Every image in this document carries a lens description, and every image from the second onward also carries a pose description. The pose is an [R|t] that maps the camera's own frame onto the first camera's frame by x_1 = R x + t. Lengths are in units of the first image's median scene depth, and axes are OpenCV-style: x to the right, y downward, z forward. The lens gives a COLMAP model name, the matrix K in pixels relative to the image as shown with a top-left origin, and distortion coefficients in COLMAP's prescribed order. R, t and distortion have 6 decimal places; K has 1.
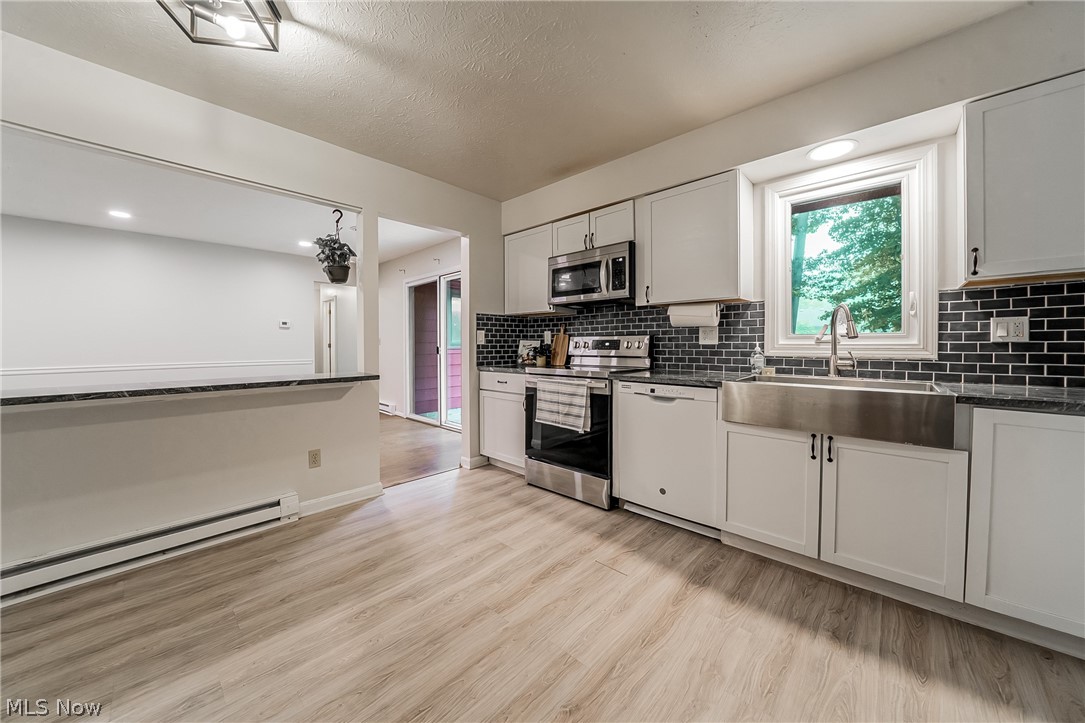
lens RADIAL K [[379.9, 0, 556.5], [0, 379.9, 347.2], [0, 0, 1]] dist [-0.017511, 0.000785]
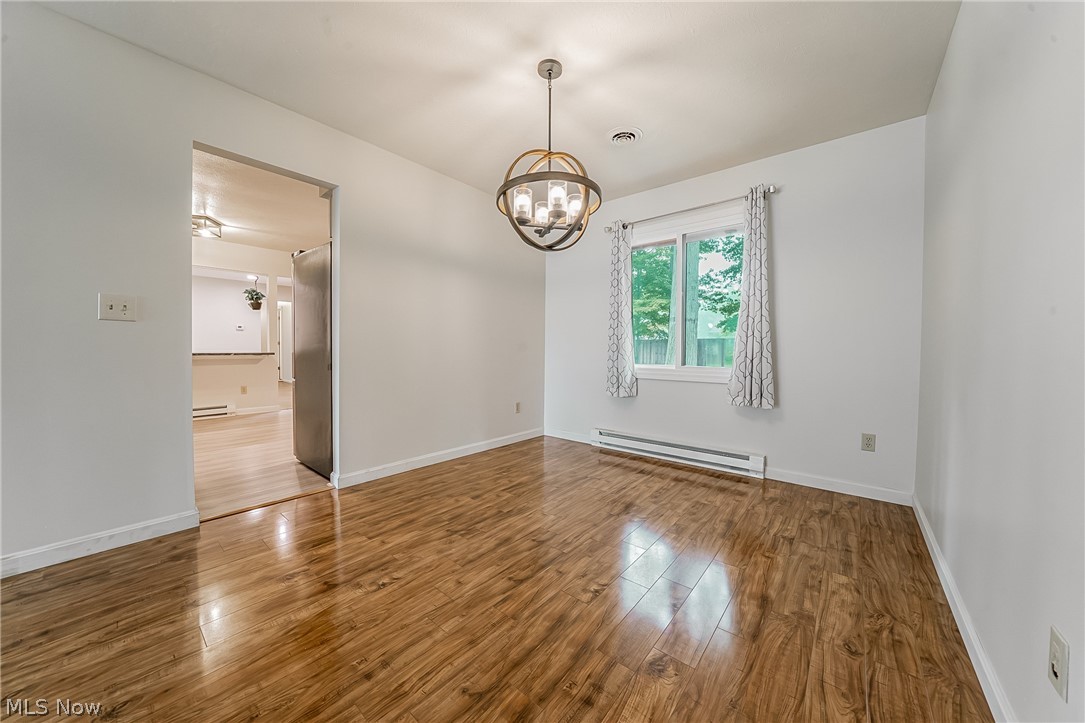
lens RADIAL K [[379.9, 0, 546.3], [0, 379.9, 351.9], [0, 0, 1]] dist [-0.017511, 0.000785]
pose [[0.998994, 0.008448, 0.044051, 0.481593], [-0.008487, 0.999964, 0.000710, 0.026143], [-0.044044, -0.001084, 0.999029, -0.596976]]
